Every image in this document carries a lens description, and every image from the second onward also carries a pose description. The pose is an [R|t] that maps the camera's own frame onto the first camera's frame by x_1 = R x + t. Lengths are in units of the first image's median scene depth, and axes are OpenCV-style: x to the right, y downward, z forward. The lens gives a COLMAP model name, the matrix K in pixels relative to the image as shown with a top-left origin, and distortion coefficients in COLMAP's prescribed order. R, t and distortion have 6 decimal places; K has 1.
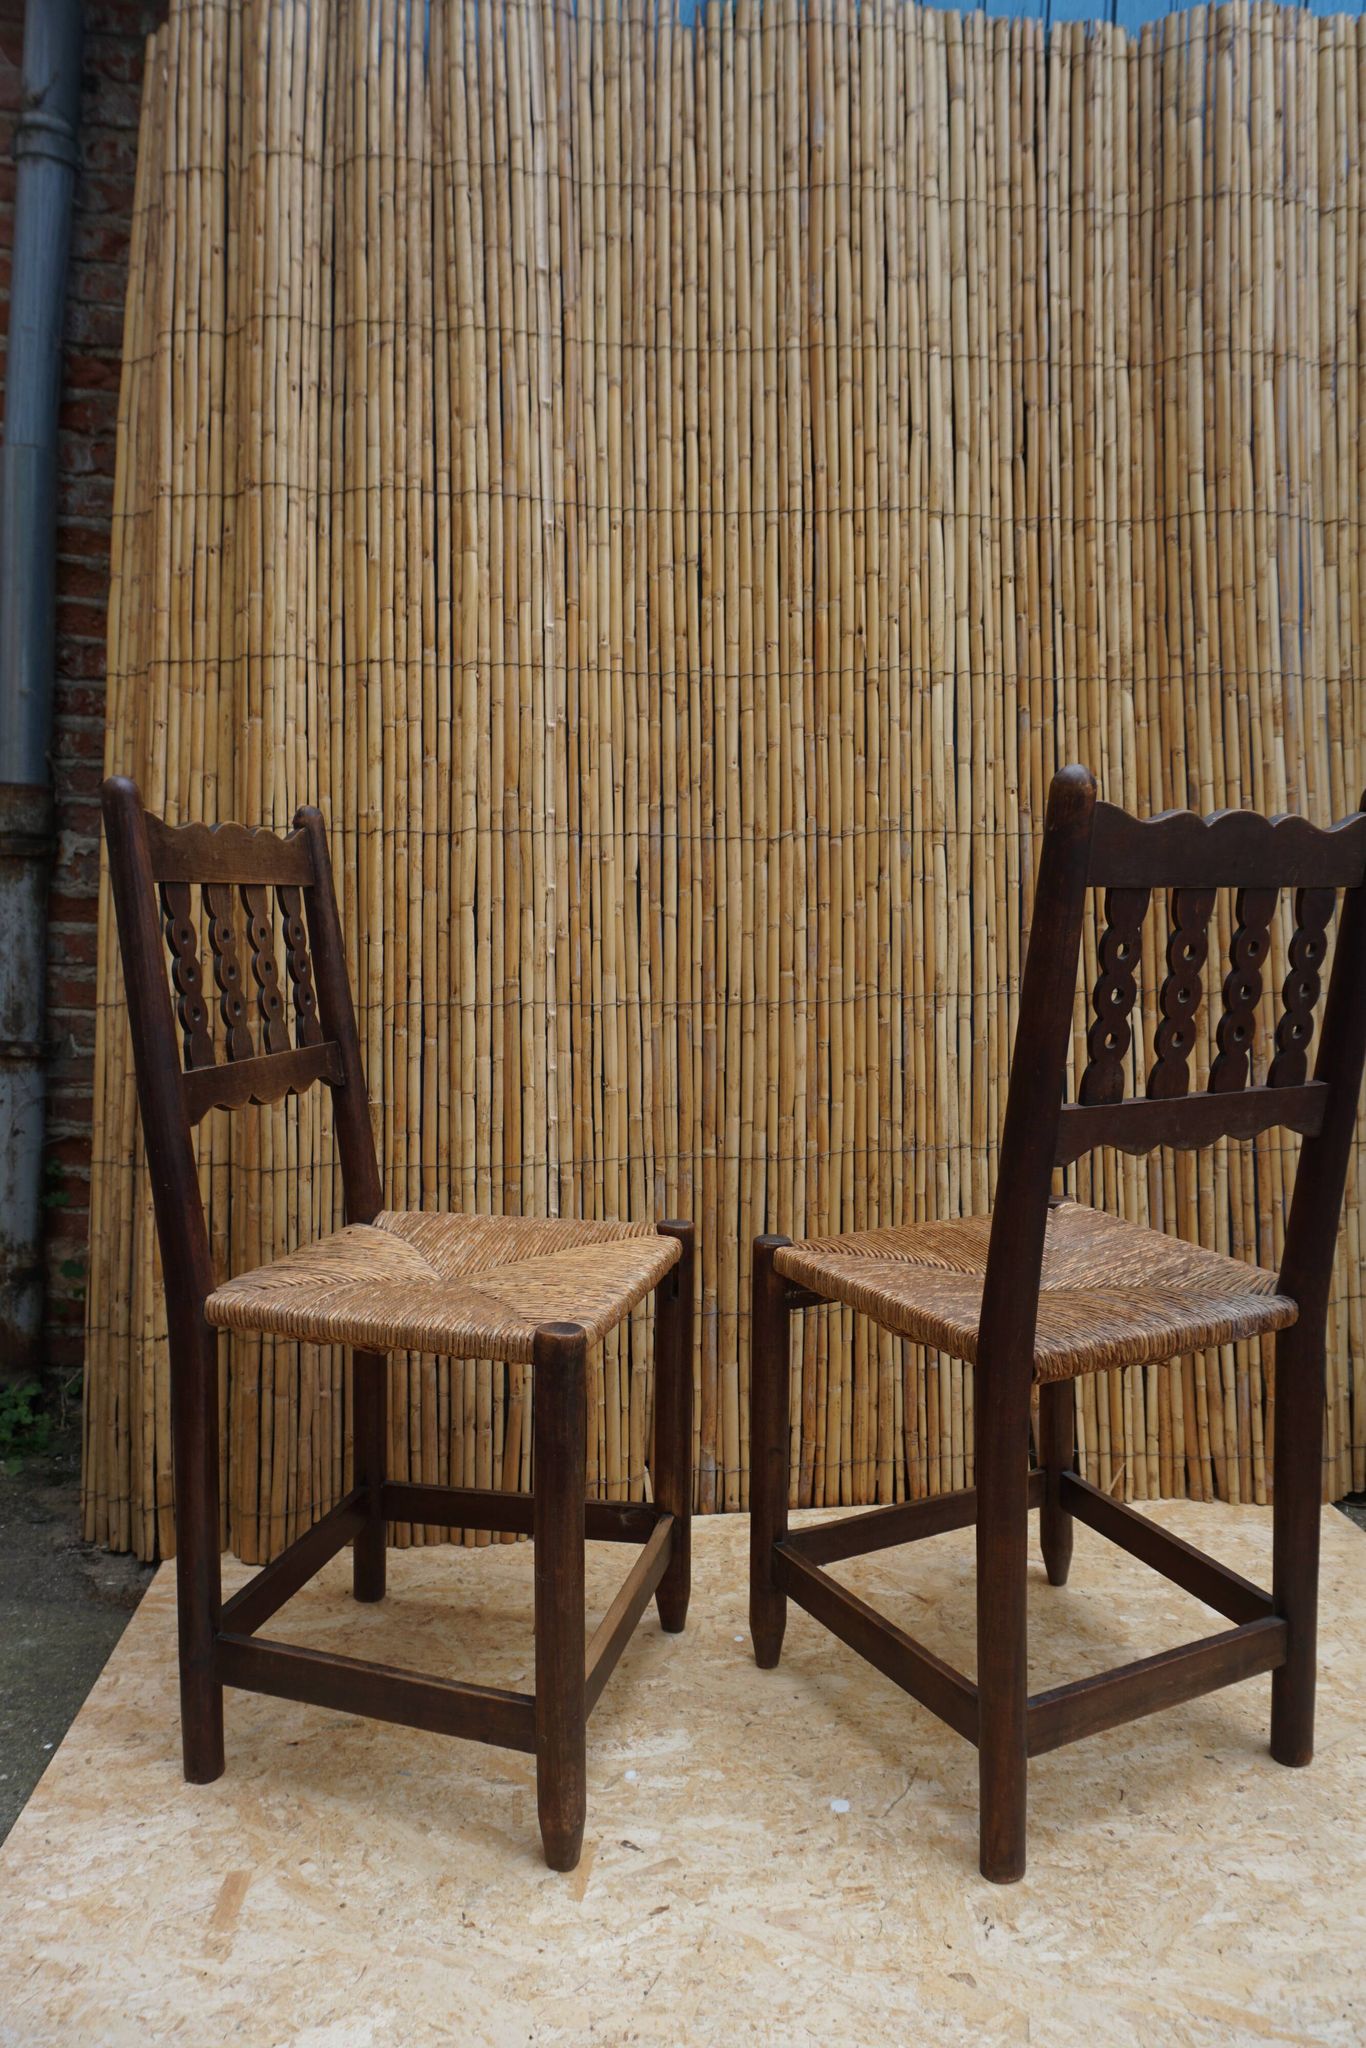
lens RADIAL K [[1373.3, 0, 673.4], [0, 1373.3, 1028.9], [0, 0, 1]] dist [-0.050059, 0.029876]
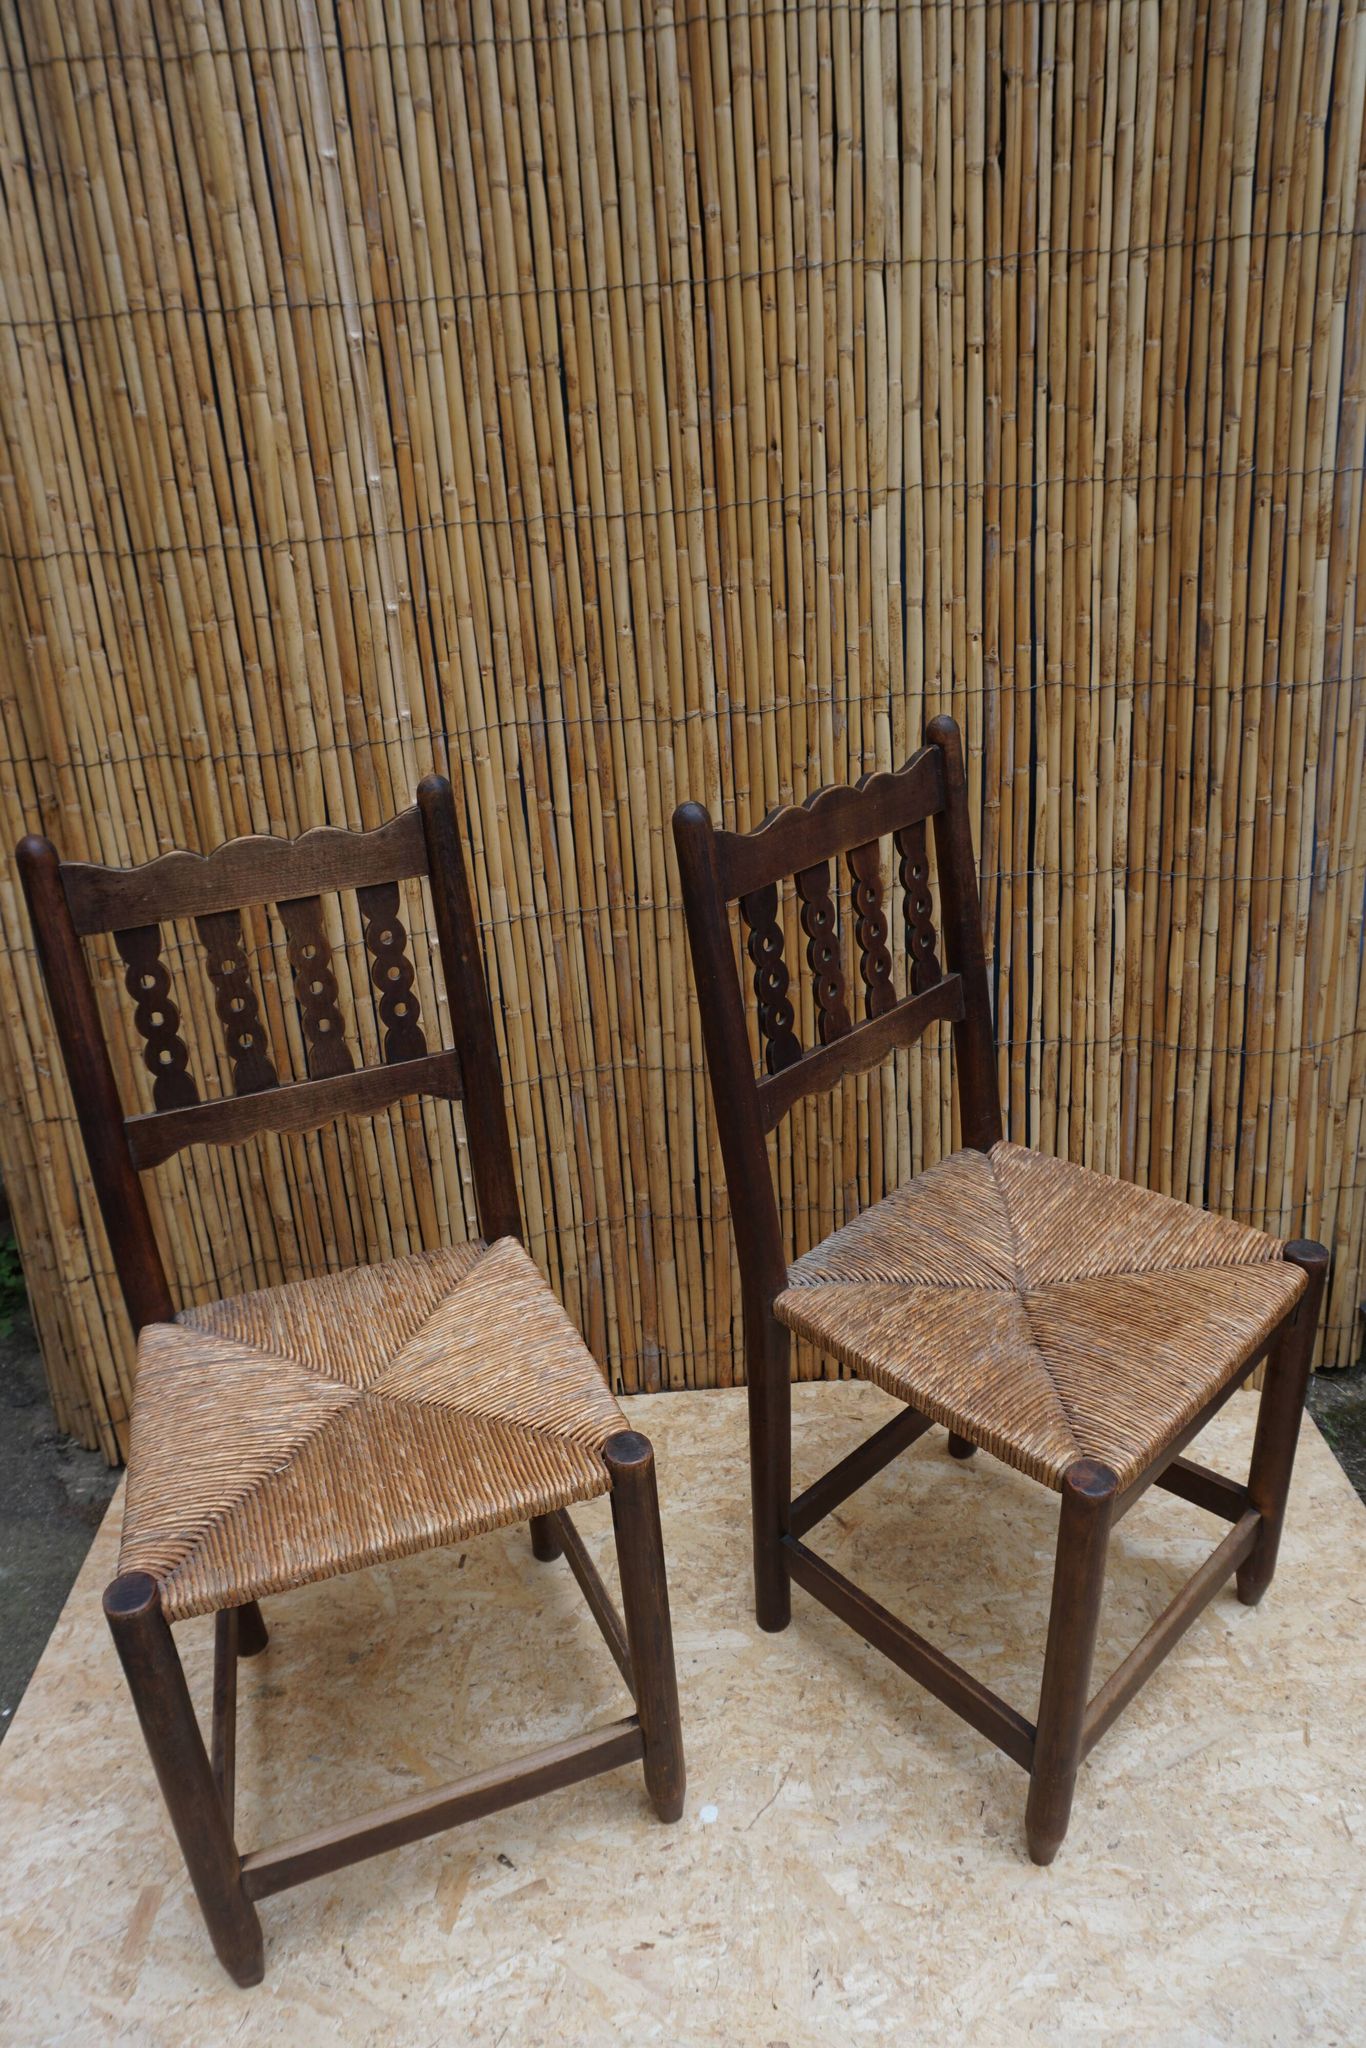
lens RADIAL K [[1373.3, 0, 679.6], [0, 1373.3, 1021.1], [0, 0, 1]] dist [-0.050059, 0.029876]
pose [[0.995612, -0.023848, -0.090483, 0.147203], [0.054522, 0.933720, 0.353827, -0.266219], [0.076047, -0.357208, 0.930924, 0.163237]]
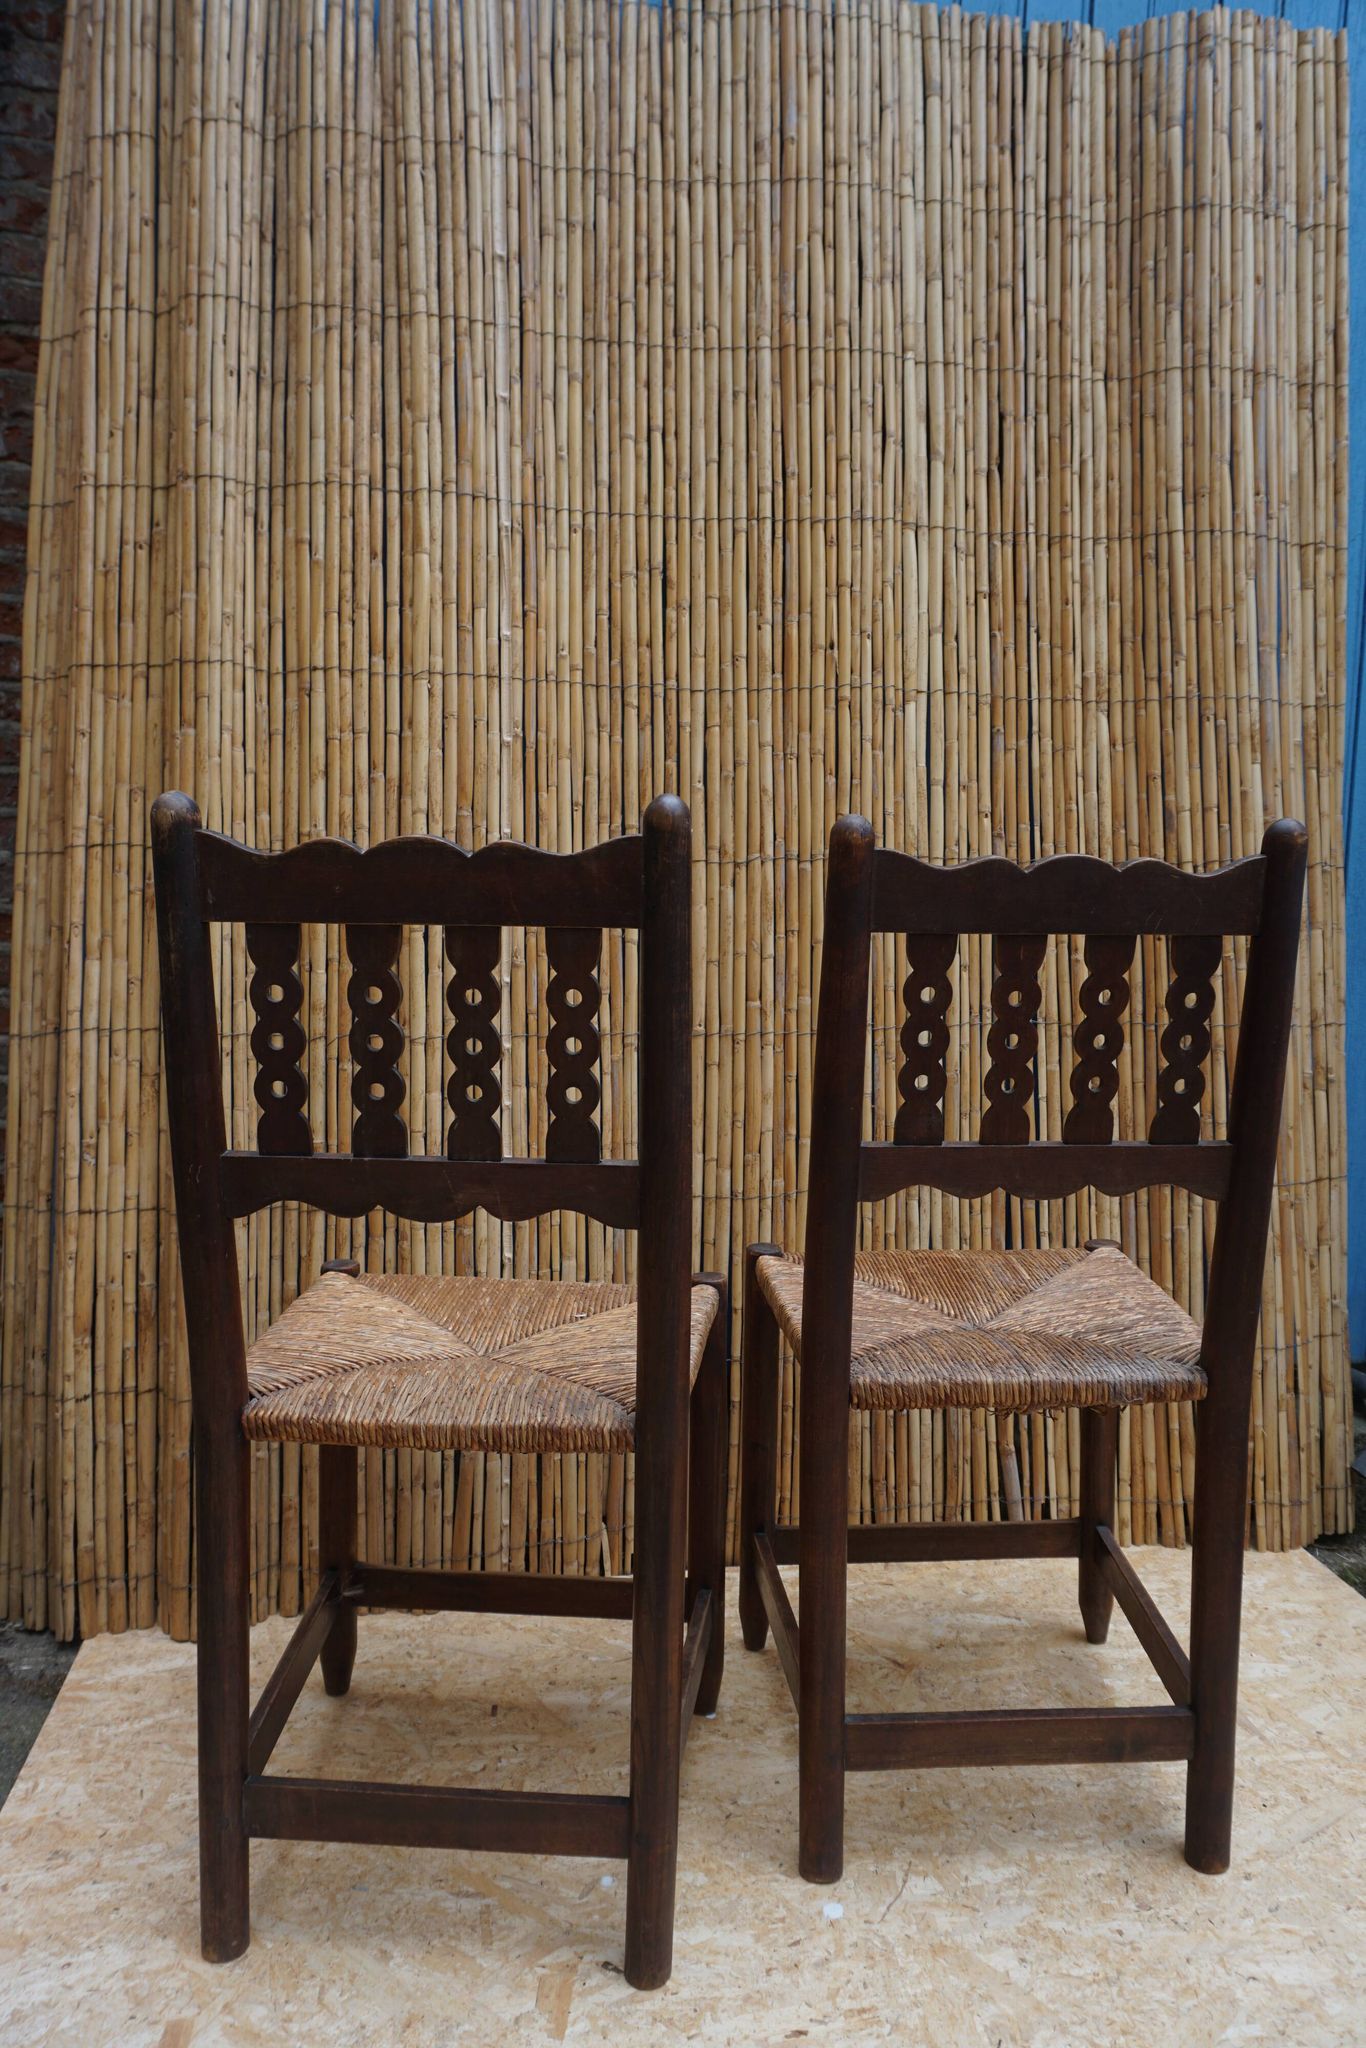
lens RADIAL K [[1373.3, 0, 674.3], [0, 1373.3, 1023.6], [0, 0, 1]] dist [-0.050059, 0.029876]
pose [[0.997957, 0.003571, 0.063789, -0.033593], [-0.003514, 0.999993, -0.000997, -0.026075], [-0.063792, 0.000771, 0.997963, 0.053240]]
